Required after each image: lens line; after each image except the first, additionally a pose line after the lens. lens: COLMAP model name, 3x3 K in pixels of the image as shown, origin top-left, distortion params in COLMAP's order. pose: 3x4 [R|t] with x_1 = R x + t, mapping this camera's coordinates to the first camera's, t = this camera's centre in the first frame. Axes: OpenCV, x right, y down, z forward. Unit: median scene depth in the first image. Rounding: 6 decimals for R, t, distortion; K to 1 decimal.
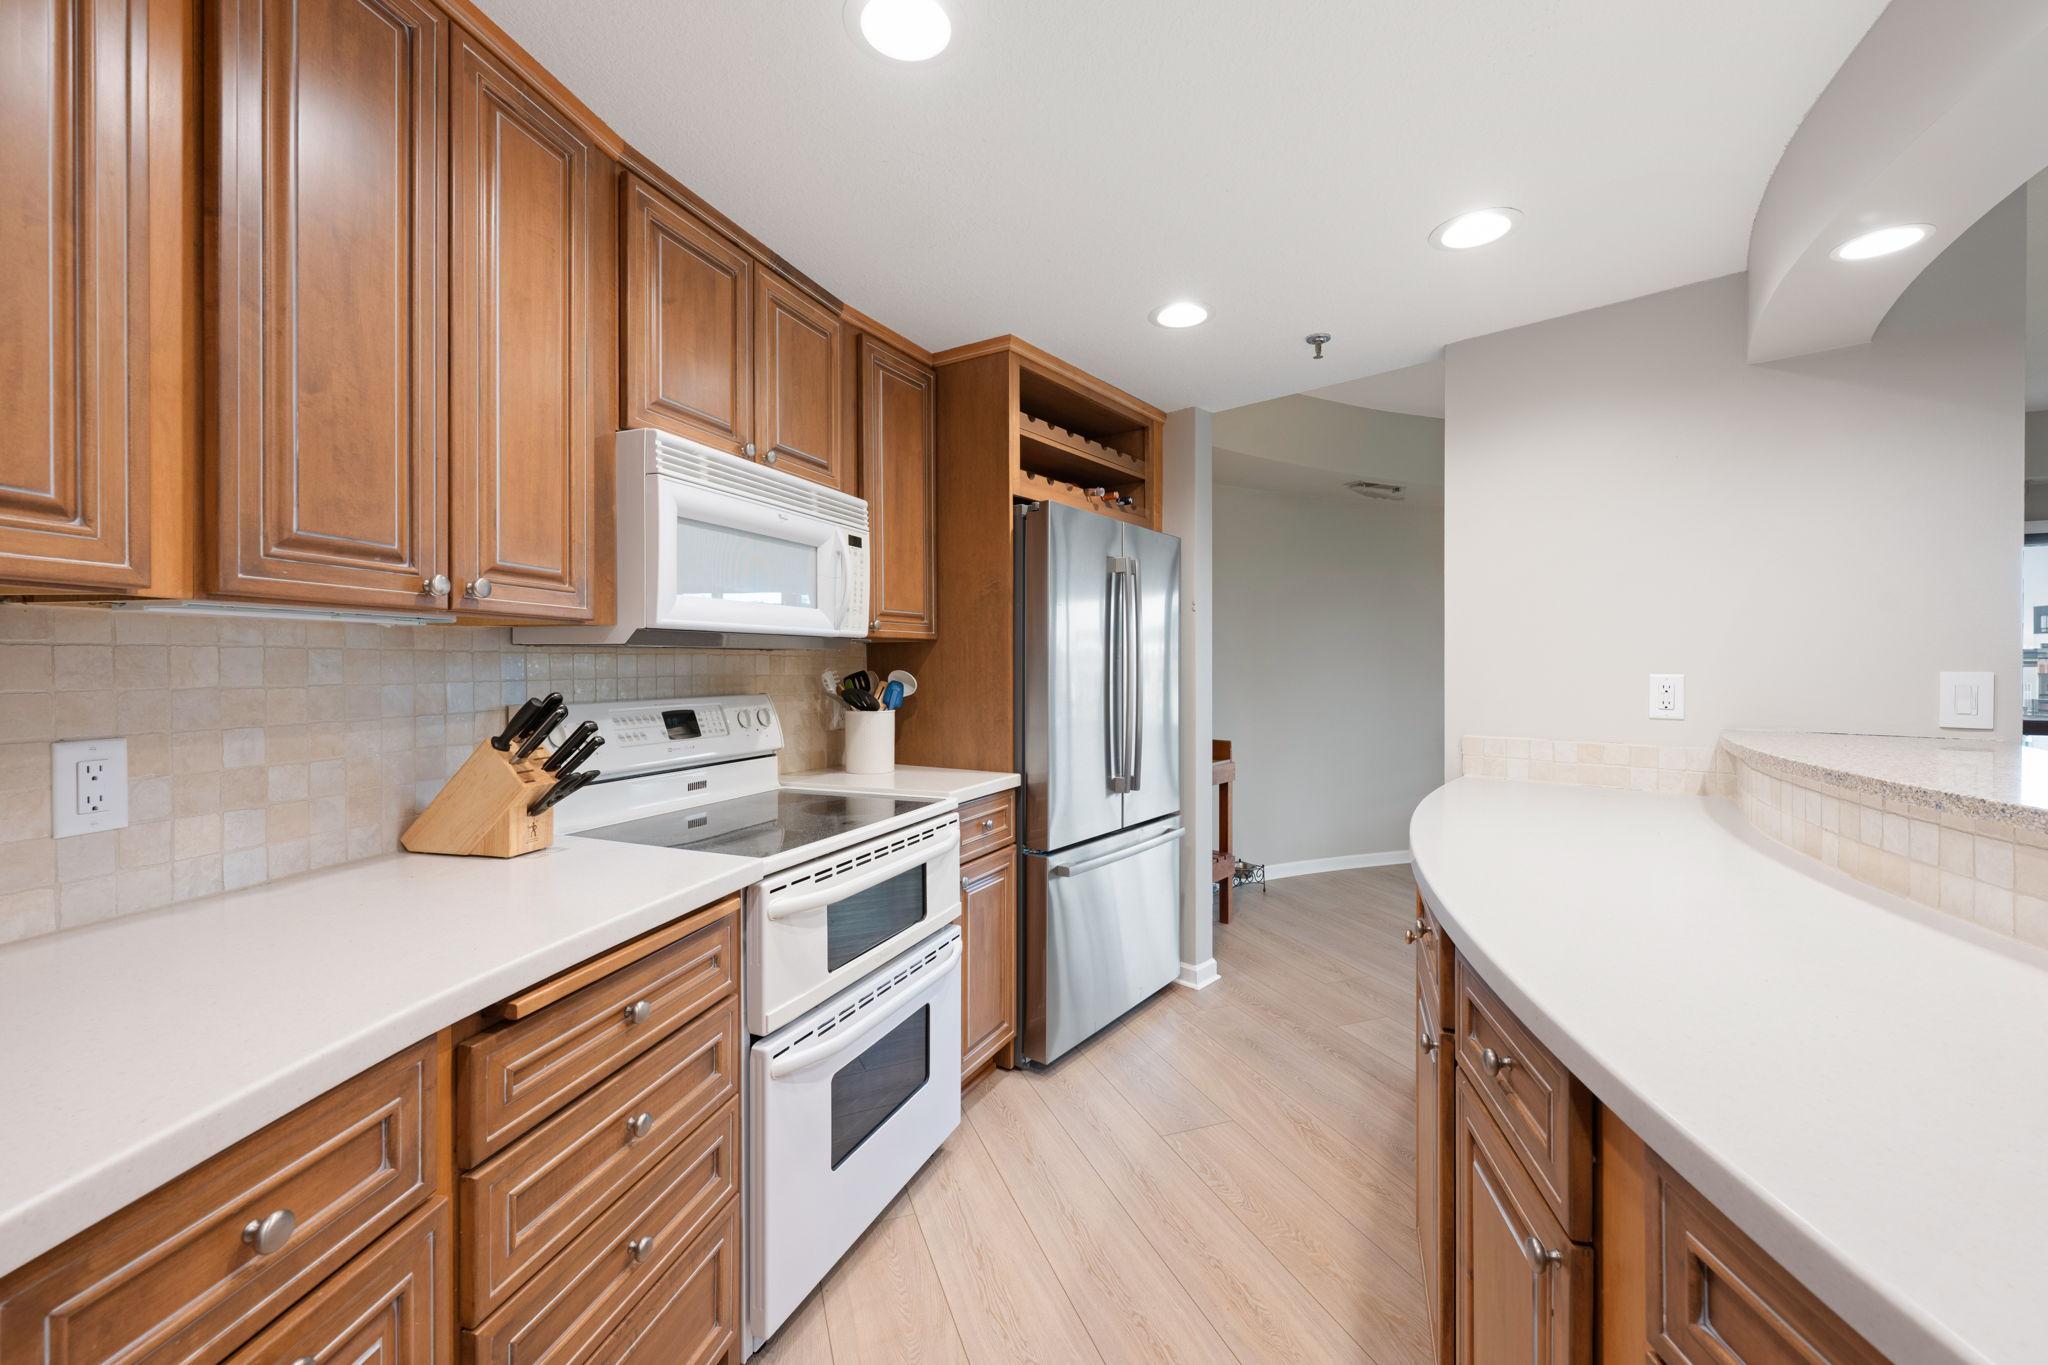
lens RADIAL K [[832.9, 0, 1028.0], [0, 832.9, 667.4], [0, 0, 1]] dist [-0.001527, -0.000187]
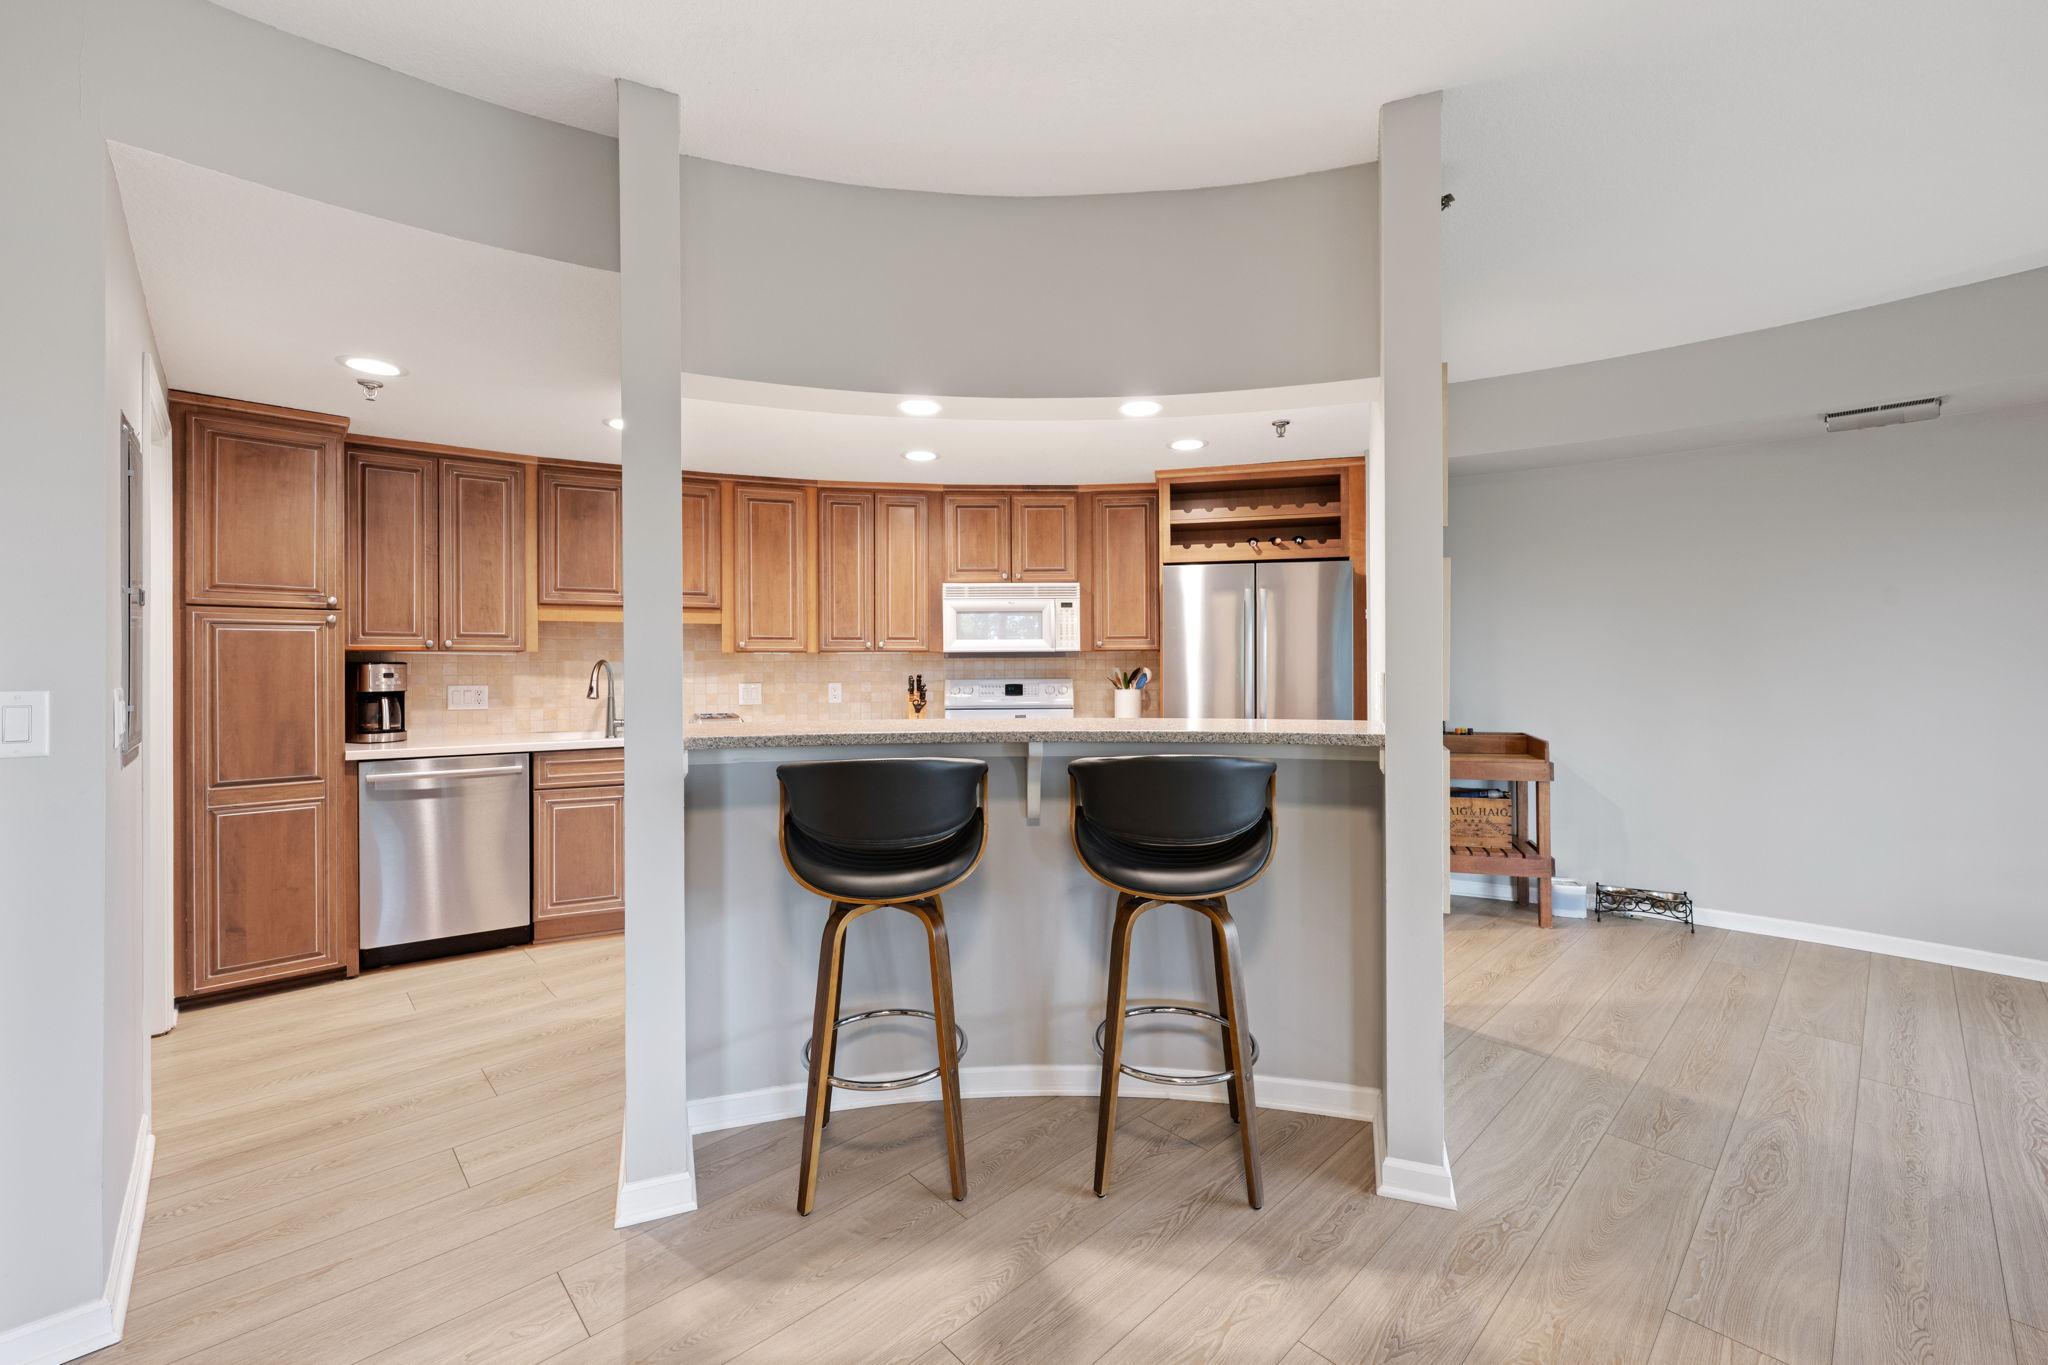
lens RADIAL K [[821.2, 0, 1027.6], [0, 821.2, 687.8], [0, 0, 1]] dist [-0.000498, 0.000088]
pose [[0.390960, 0.023390, -0.920110, 1.427351], [0.003573, 0.999631, 0.026929, -0.000468], [0.920401, -0.013816, 0.390732, 0.092282]]
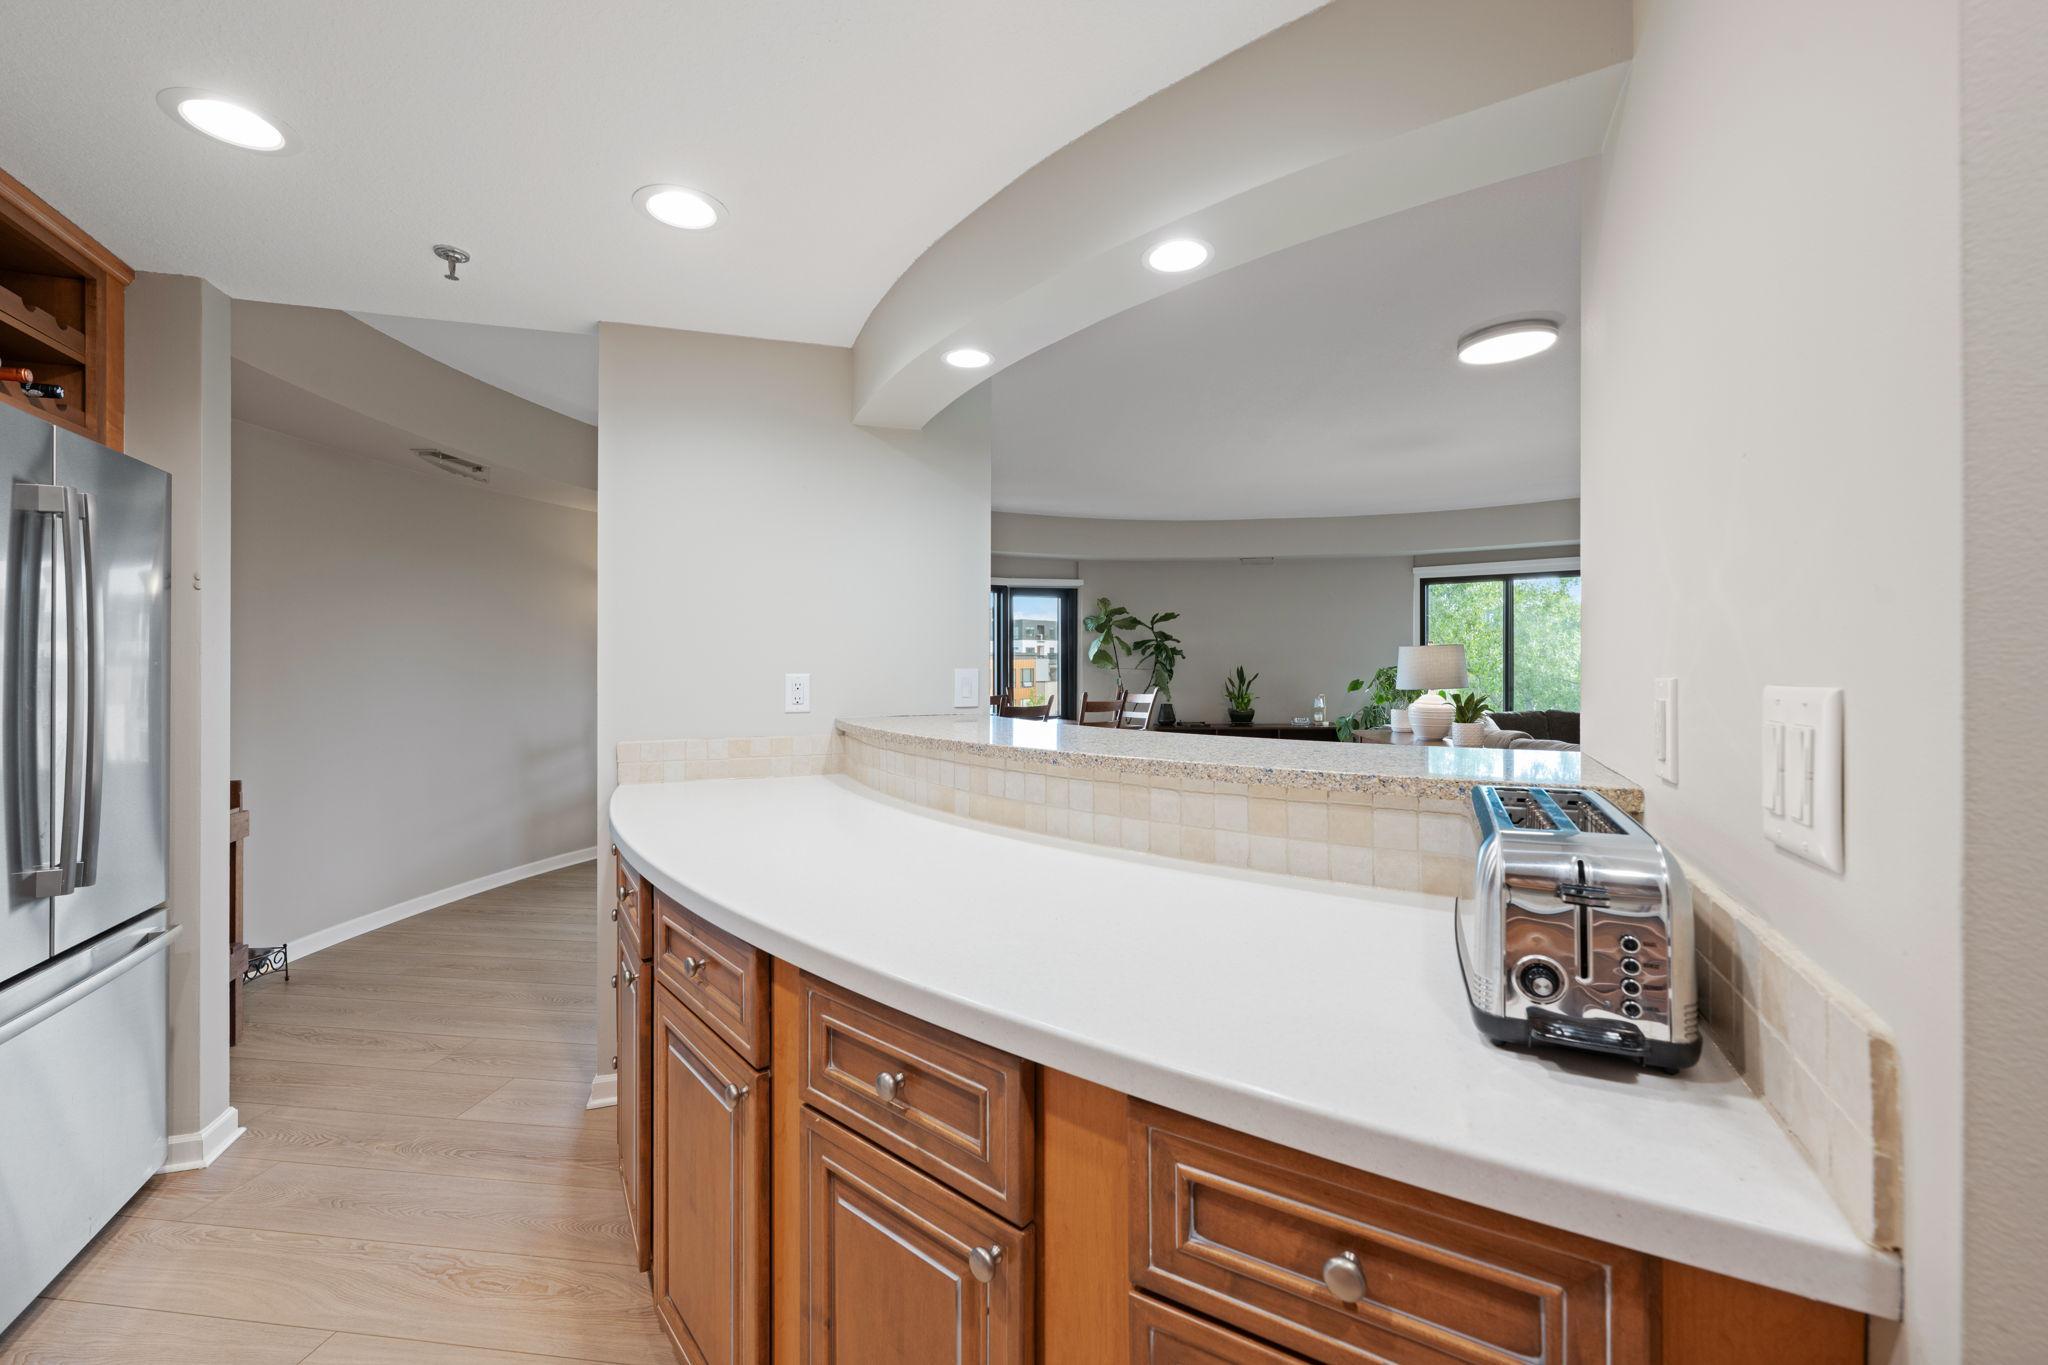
lens RADIAL K [[816.2, 0, 1026.1], [0, 816.2, 660.3], [0, 0, 1]] dist [0.000261, 0.000268]
pose [[0.478762, -0.001923, 0.877942, -0.069170], [0.012808, 0.999906, -0.004795, -0.000643], [-0.877851, 0.013540, 0.478742, 0.160016]]
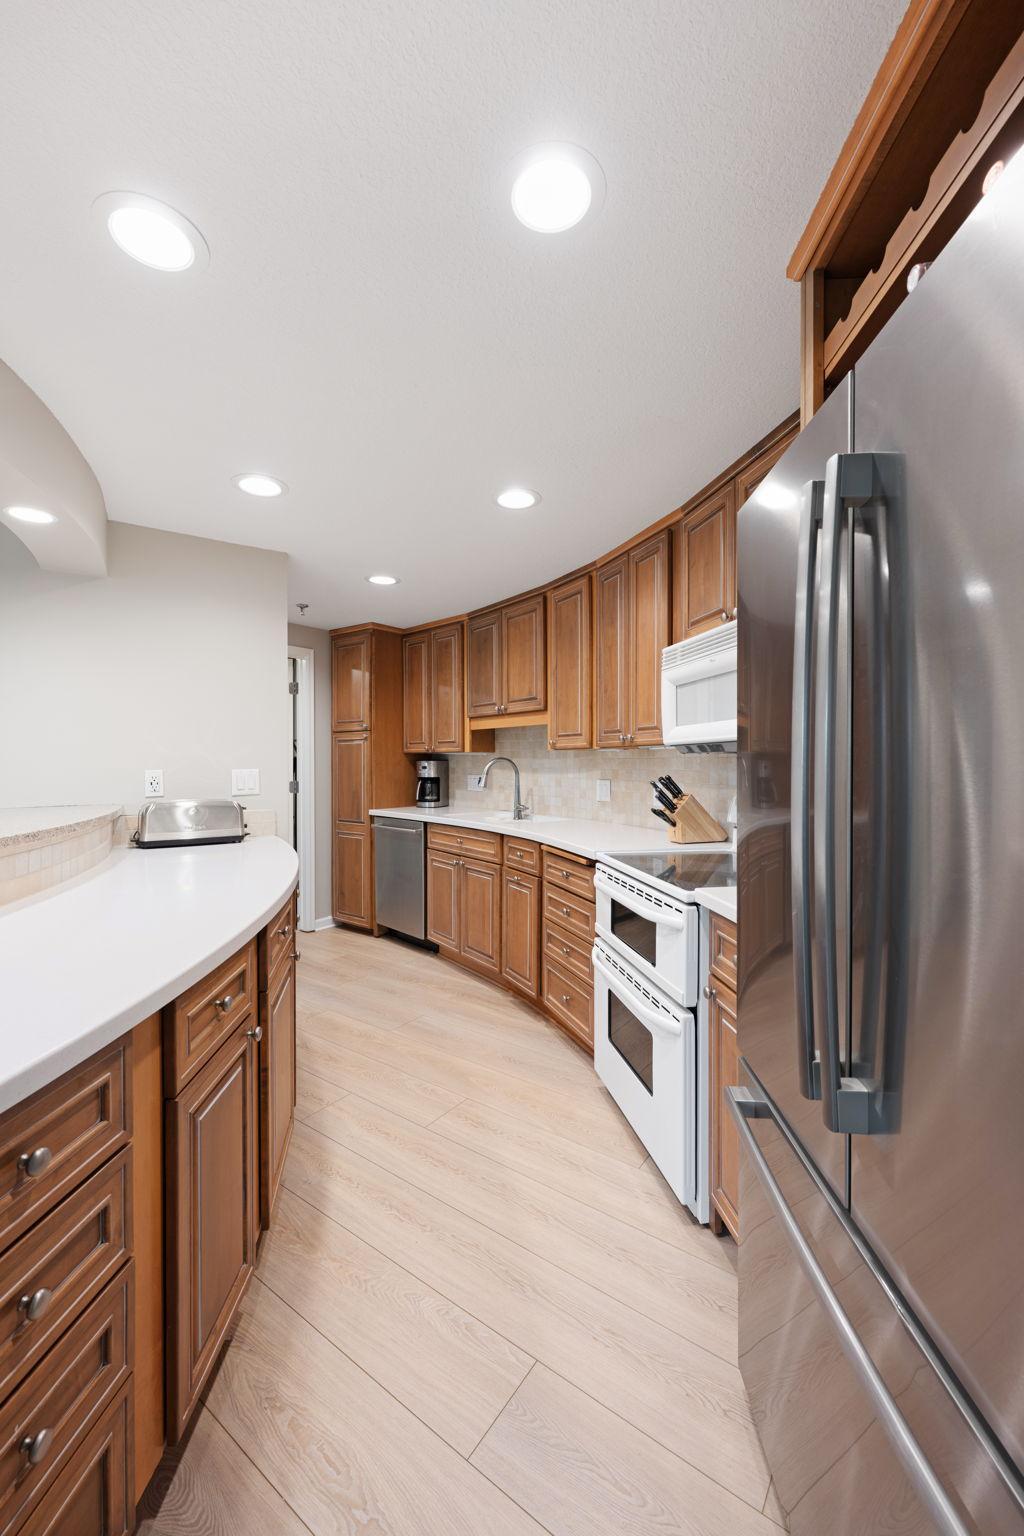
lens RADIAL K [[615.9, 0, 512.0], [0, 615.9, 768.0], [0, 0, 1]] dist [-0.000498, 0.000088]
pose [[-0.831344, 0.007859, -0.555703, 0.439799], [0.002011, 0.999936, 0.011133, -0.005975], [0.555755, 0.008138, -0.831306, 1.279061]]
